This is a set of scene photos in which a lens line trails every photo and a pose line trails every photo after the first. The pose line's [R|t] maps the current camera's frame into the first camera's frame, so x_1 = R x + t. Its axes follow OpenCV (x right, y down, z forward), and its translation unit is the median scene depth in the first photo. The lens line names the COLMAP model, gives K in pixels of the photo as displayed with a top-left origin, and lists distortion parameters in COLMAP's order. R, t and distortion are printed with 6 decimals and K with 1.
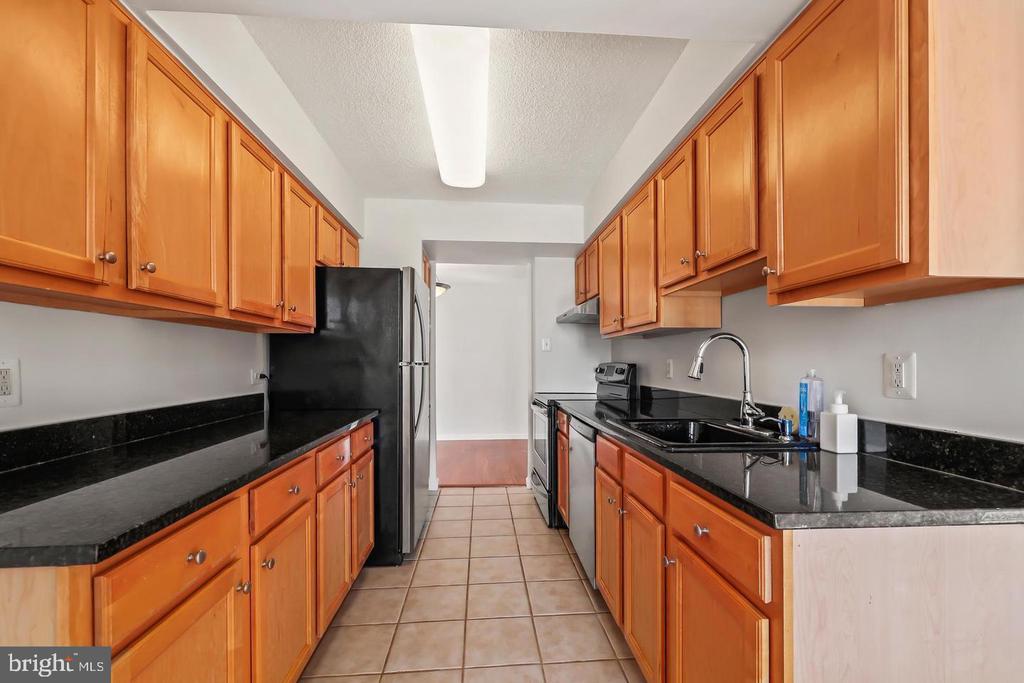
lens RADIAL K [[430.7, 0, 513.2], [0, 430.7, 357.3], [0, 0, 1]] dist [-0.001279, 0.000010]
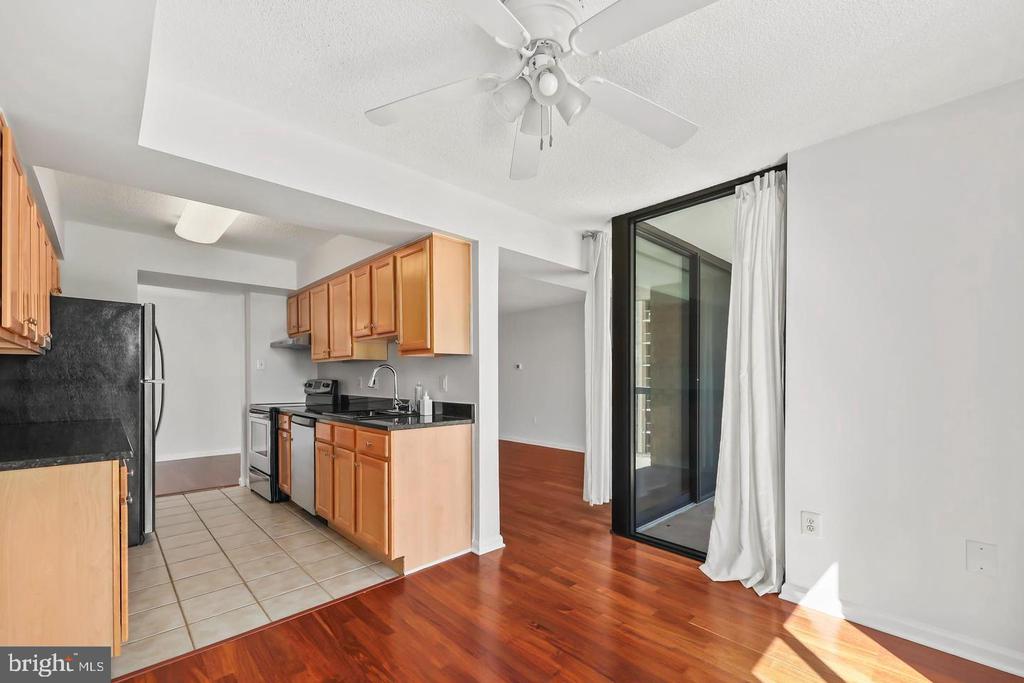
lens RADIAL K [[425.2, 0, 513.9], [0, 425.2, 384.2], [0, 0, 1]] dist [0.000183, 0.000092]
pose [[0.776633, -0.010887, 0.629859, -0.204286], [-0.005033, 0.999711, 0.023486, -0.009778], [-0.629933, -0.021410, 0.776354, -0.635762]]
